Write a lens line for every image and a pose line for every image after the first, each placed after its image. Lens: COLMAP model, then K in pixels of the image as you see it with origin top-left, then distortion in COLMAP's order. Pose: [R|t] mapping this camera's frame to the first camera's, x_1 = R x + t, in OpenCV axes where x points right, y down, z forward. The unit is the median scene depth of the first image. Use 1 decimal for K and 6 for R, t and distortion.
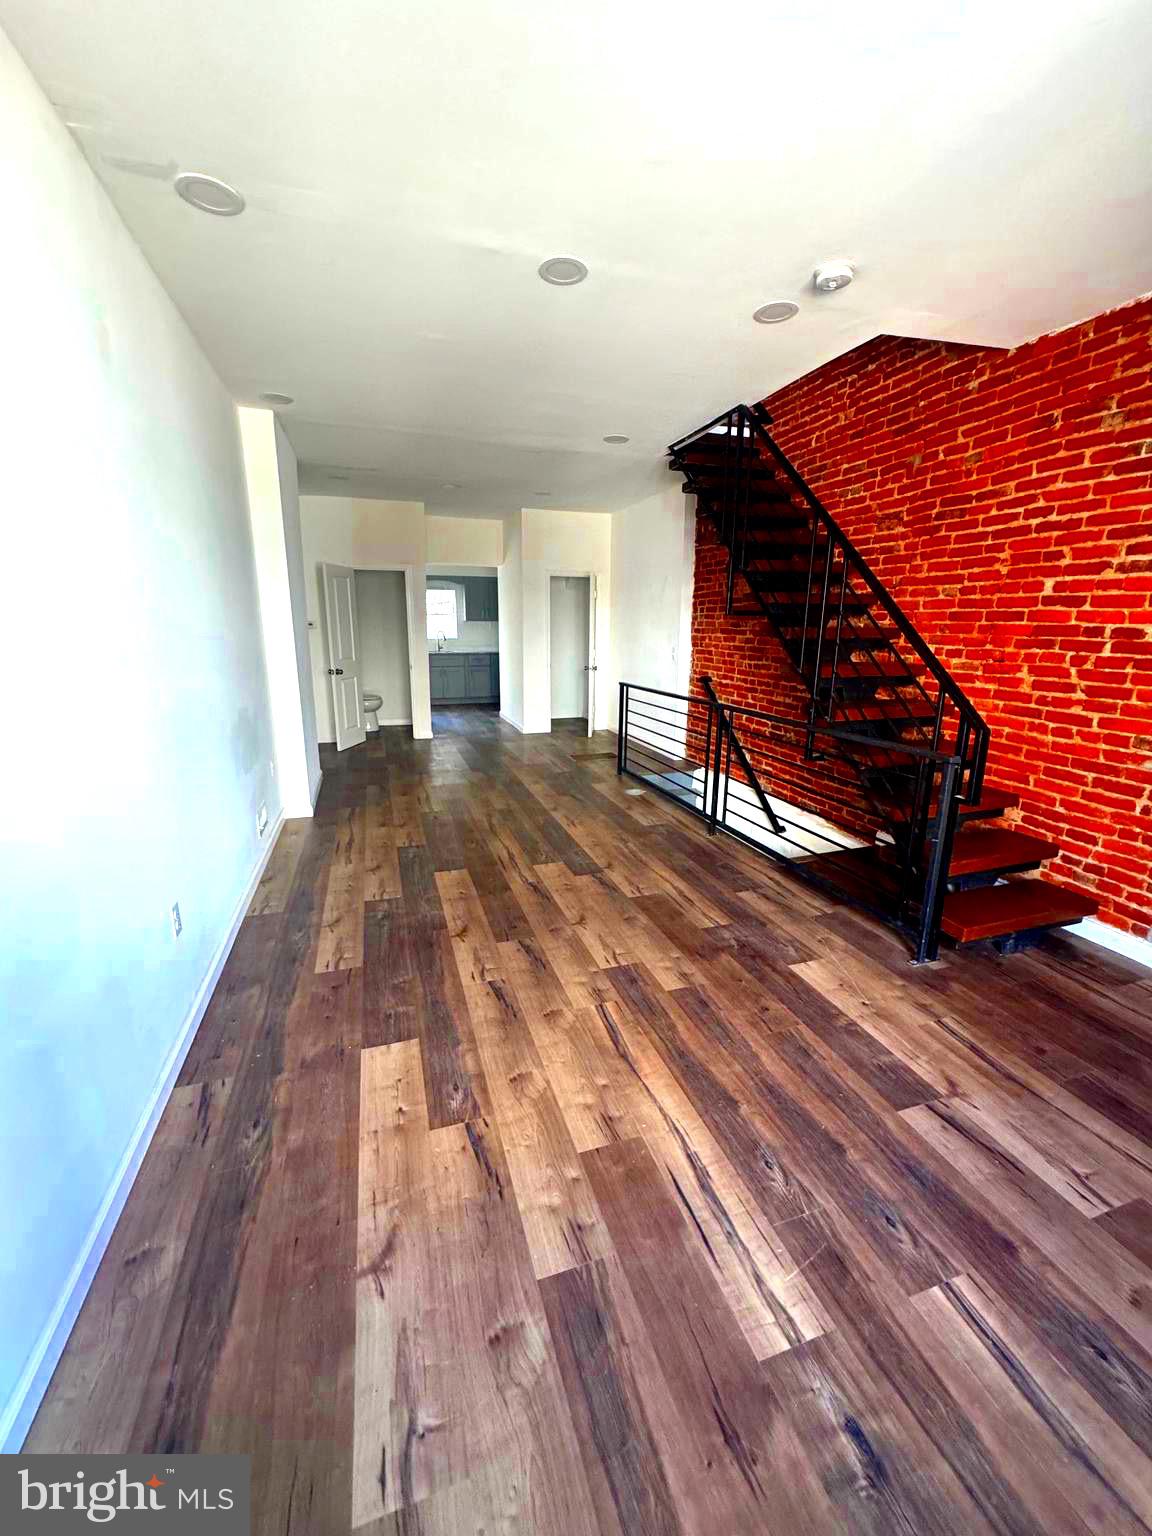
lens RADIAL K [[604.7, 0, 581.5], [0, 604.7, 766.7], [0, 0, 1]] dist [-0.005731, 0.001150]
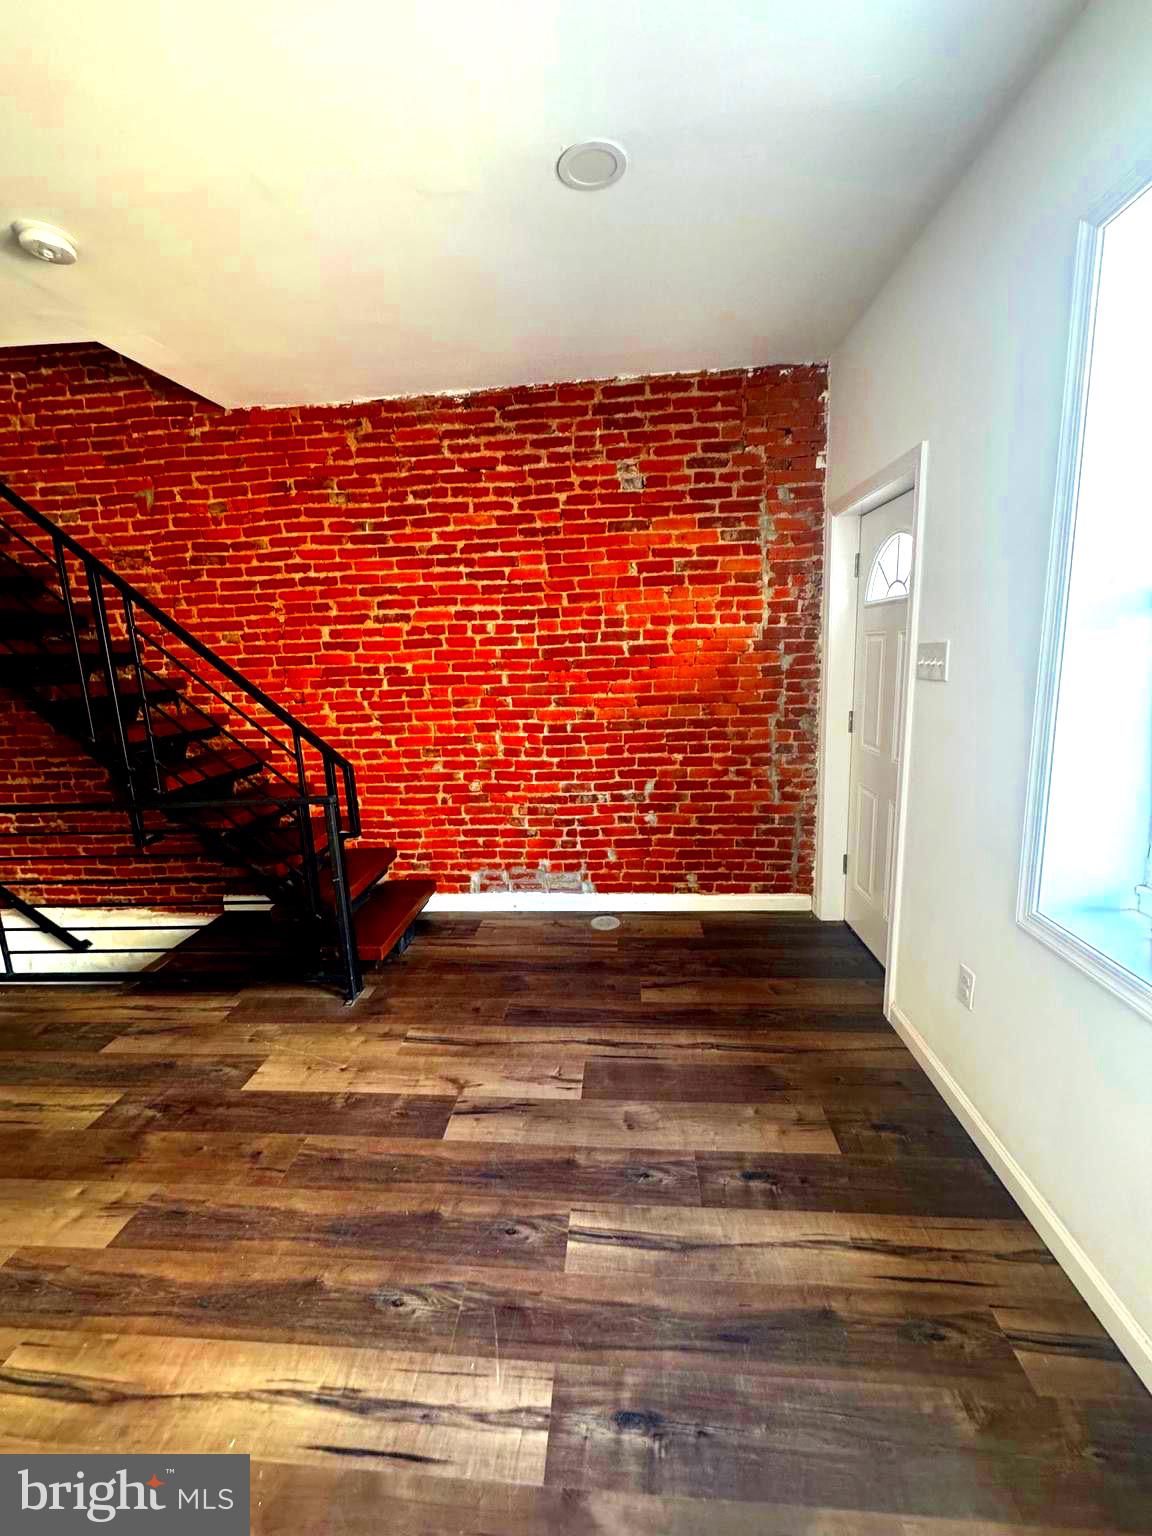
lens RADIAL K [[604.7, 0, 569.7], [0, 604.7, 770.2], [0, 0, 1]] dist [-0.005731, 0.001150]
pose [[0.393618, -0.201038, 0.897022, -0.123737], [0.254870, 0.961406, 0.103629, -0.055978], [-0.883236, 0.187834, 0.429665, 0.162459]]
